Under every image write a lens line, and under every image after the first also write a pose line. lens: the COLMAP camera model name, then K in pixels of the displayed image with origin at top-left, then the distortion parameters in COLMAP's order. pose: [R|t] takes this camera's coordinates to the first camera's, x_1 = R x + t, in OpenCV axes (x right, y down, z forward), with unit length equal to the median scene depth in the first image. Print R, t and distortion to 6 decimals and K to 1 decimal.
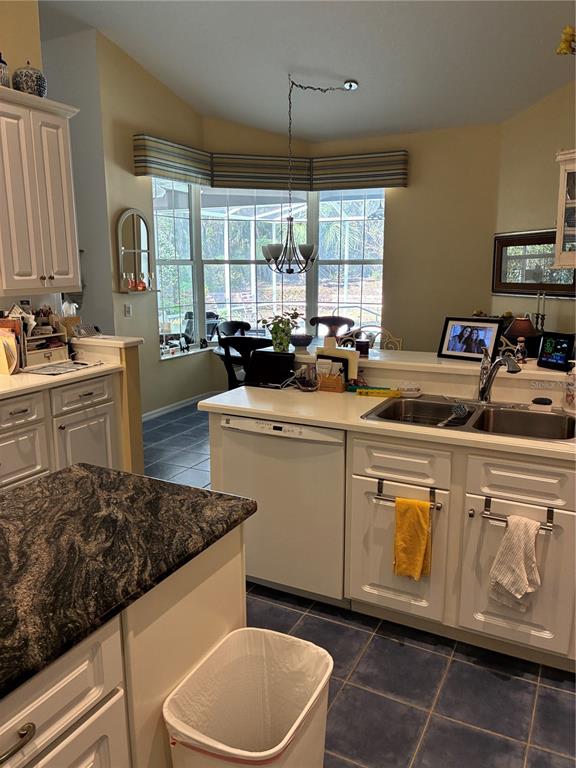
lens RADIAL K [[585.8, 0, 287.5], [0, 585.8, 381.2], [0, 0, 1]] dist [0.030182, -0.005938]
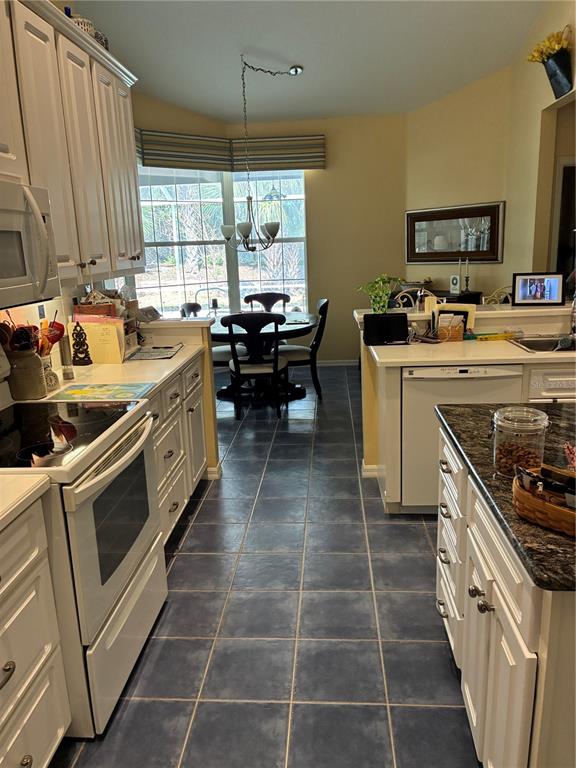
lens RADIAL K [[585.8, 0, 286.7], [0, 585.8, 384.2], [0, 0, 1]] dist [0.030182, -0.005938]
pose [[0.918612, -0.125119, 0.374829, -0.376742], [0.114702, 0.992137, 0.050073, 0.003234], [-0.378147, -0.003004, 0.925741, 0.021561]]
